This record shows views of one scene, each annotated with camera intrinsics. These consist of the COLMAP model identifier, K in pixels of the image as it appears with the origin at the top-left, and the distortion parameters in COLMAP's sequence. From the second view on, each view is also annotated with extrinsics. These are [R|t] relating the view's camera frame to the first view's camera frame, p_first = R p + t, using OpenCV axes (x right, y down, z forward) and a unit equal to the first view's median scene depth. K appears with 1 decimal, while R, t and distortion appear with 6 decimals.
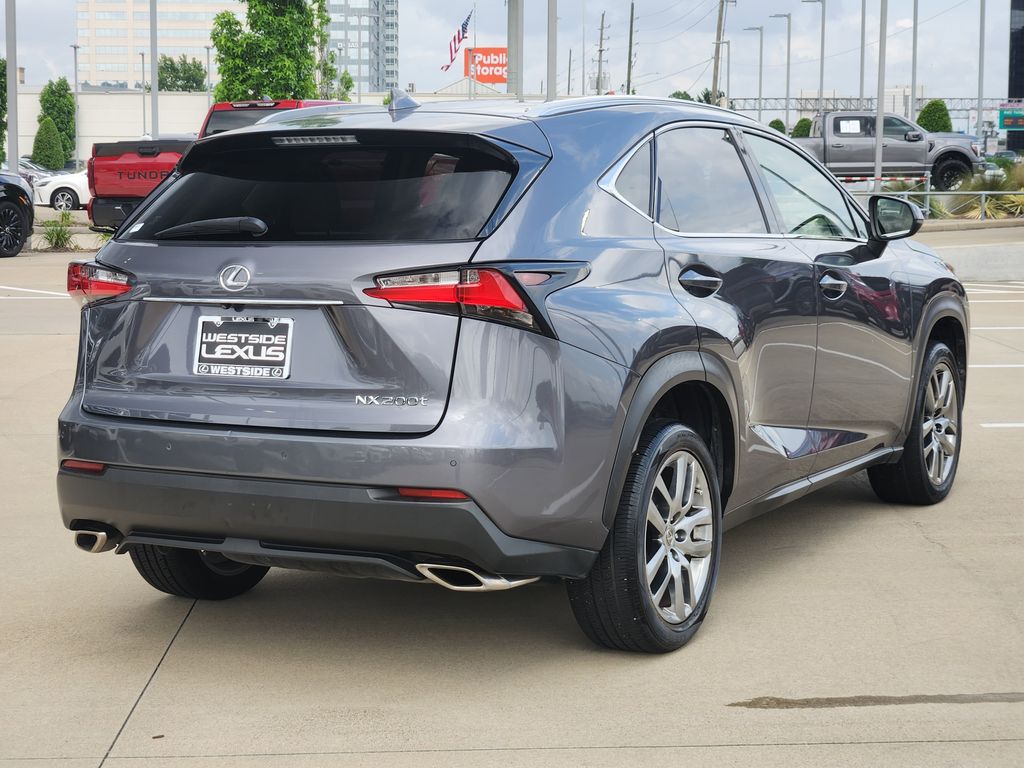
lens RADIAL K [[1953.7, 0, 515.0], [0, 1953.7, 391.9], [0, 0, 1]] dist [-0.041515, 0.000000]
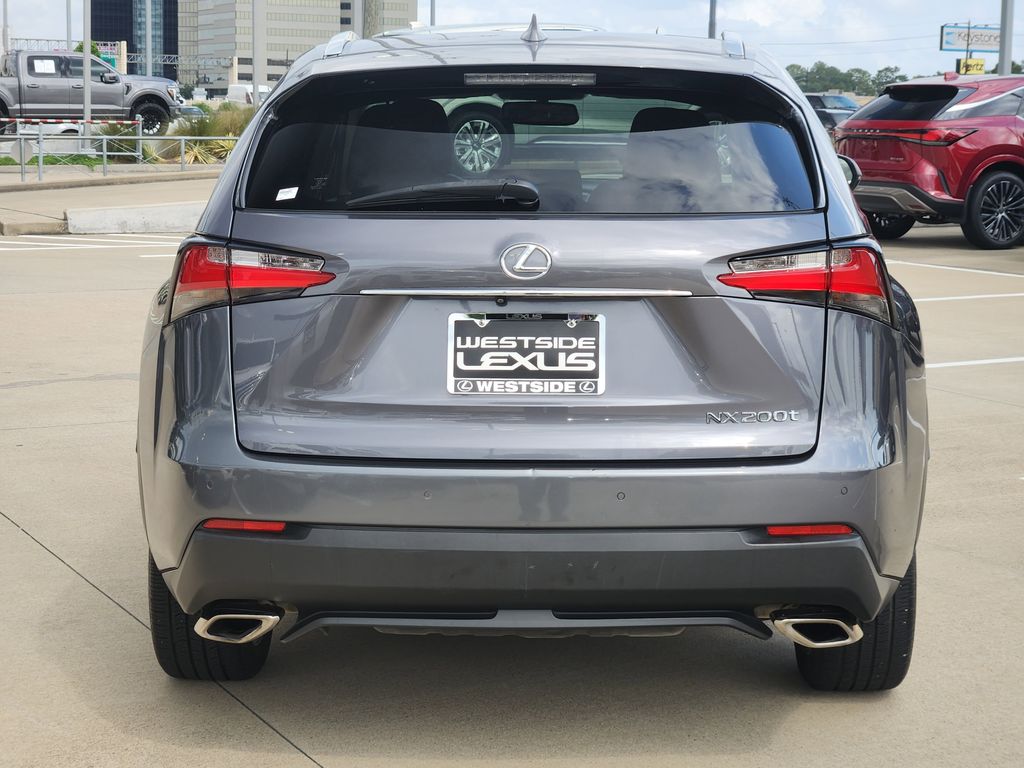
lens RADIAL K [[1953.7, 0, 534.0], [0, 1953.7, 395.6], [0, 0, 1]] dist [-0.041515, 0.000000]
pose [[0.884211, -0.049125, 0.464498, -0.485789], [0.034641, 0.998612, 0.039670, -0.036826], [-0.465802, -0.018986, 0.884685, 0.334787]]
